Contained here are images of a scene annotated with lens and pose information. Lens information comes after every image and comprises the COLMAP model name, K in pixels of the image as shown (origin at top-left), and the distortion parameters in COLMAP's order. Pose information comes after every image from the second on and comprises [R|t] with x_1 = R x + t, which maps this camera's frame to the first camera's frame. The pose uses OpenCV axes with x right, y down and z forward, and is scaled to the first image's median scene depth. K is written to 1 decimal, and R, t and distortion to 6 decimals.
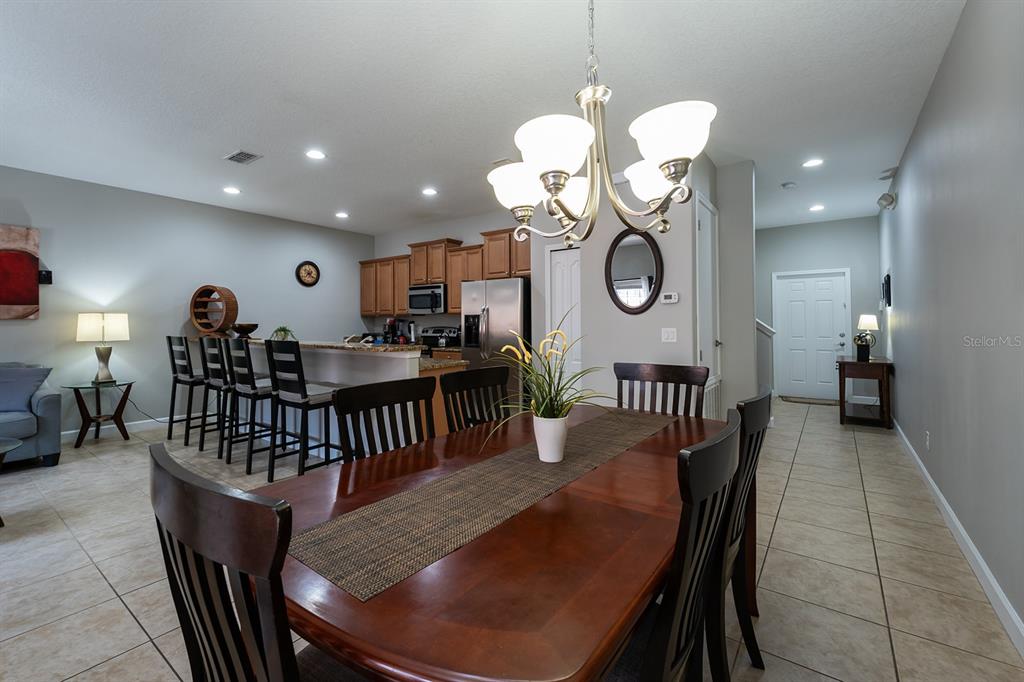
lens RADIAL K [[432.0, 0, 513.1], [0, 432.0, 330.9], [0, 0, 1]] dist [0.000475, 0.000005]
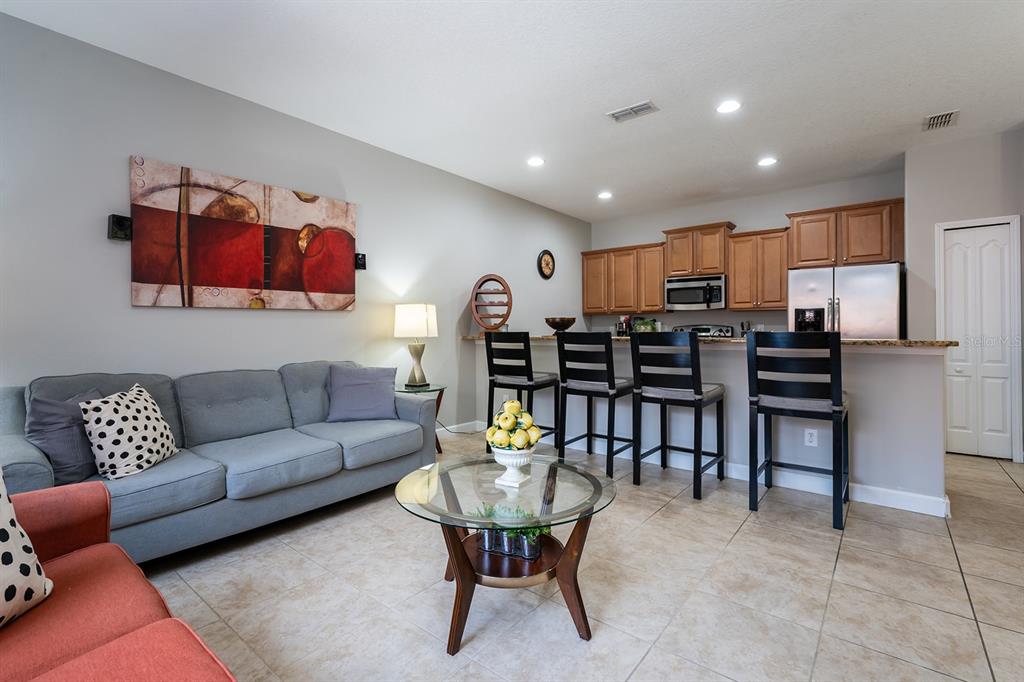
lens RADIAL K [[447.6, 0, 512.0], [0, 447.6, 341.3], [0, 0, 1]] dist [-0.001320, 0.000060]
pose [[0.999662, 0.002440, -0.025873, -0.659989], [-0.002262, 0.999974, 0.006893, 0.022402], [0.025889, -0.006832, 0.999641, 0.110958]]
